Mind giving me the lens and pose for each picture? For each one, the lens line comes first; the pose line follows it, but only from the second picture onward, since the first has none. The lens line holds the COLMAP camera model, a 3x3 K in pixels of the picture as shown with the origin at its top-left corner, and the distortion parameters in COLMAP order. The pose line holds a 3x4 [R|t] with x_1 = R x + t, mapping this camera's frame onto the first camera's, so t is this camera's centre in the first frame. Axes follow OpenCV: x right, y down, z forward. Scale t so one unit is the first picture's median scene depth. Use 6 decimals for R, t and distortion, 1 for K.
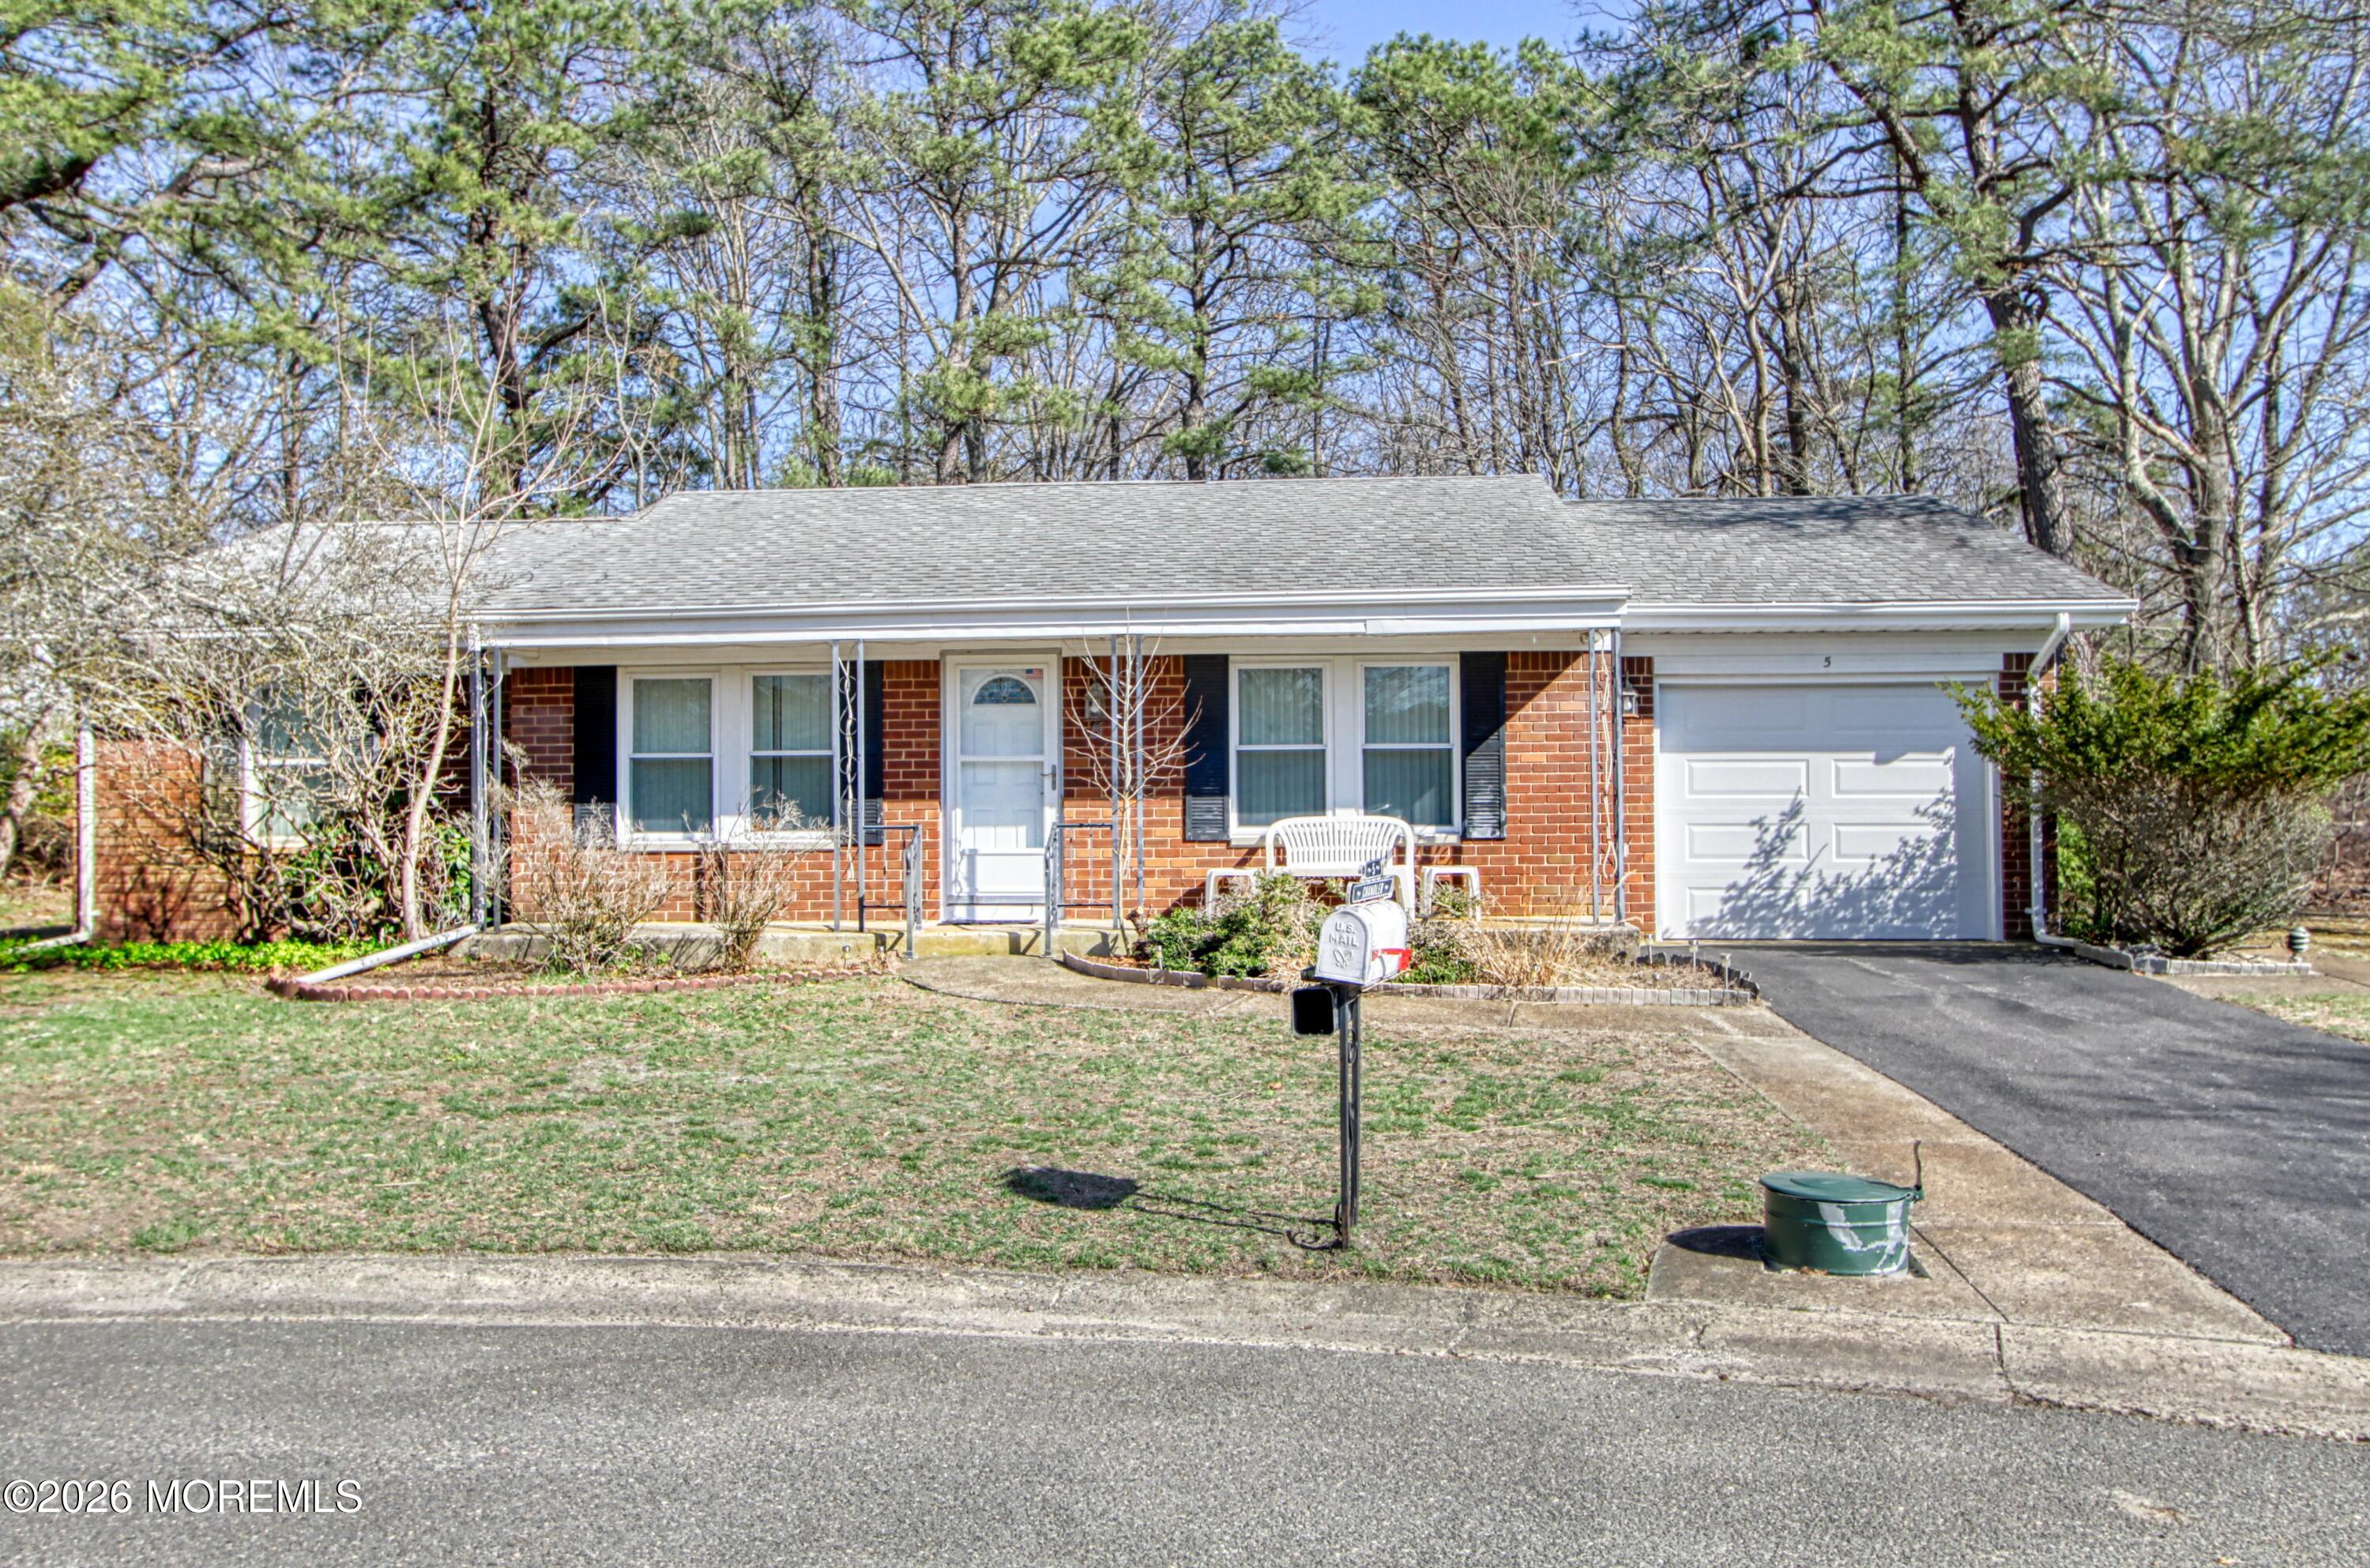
lens RADIAL K [[1905.6, 0, 1185.1], [0, 1905.6, 794.9], [0, 0, 1]] dist [-0.000273, -0.000212]
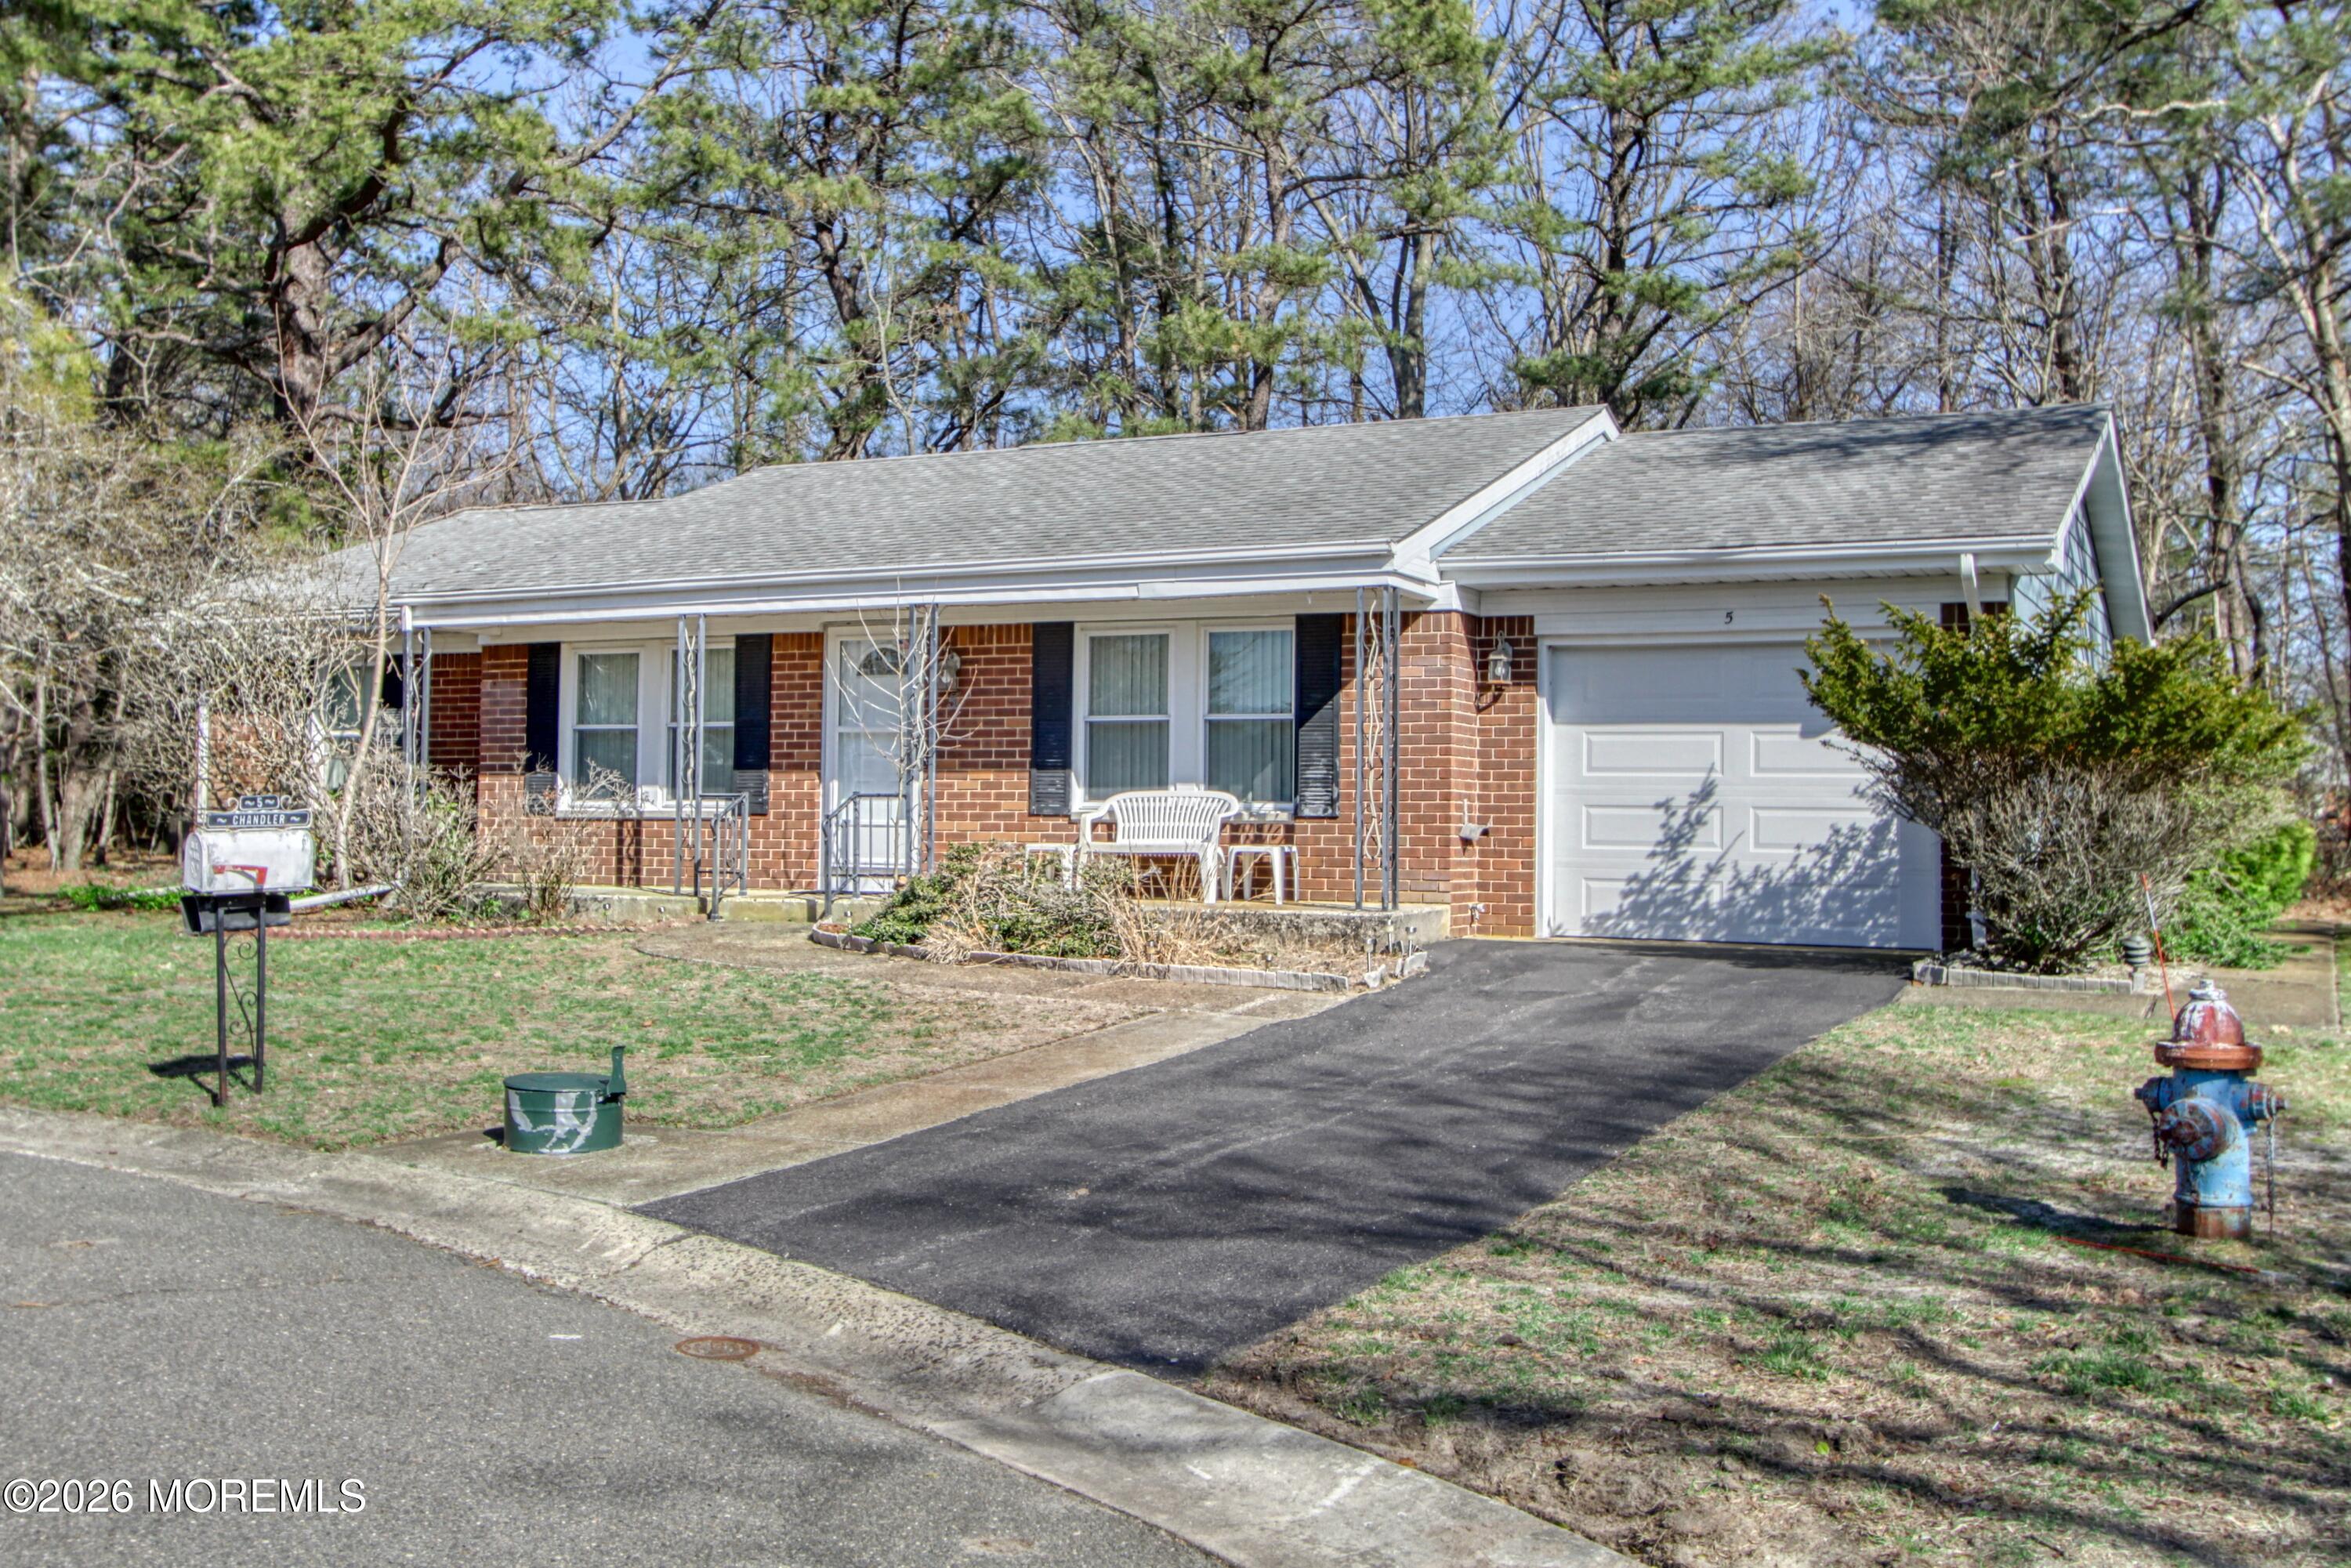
lens RADIAL K [[2367.6, 0, 1174.9], [0, 2367.6, 776.1], [0, 0, 1]] dist [-0.016305, 0.000000]
pose [[0.920096, 0.008175, -0.391609, 0.532735], [-0.011272, 0.999921, -0.005611, 0.010305], [0.391532, 0.009576, 0.920115, -0.075245]]
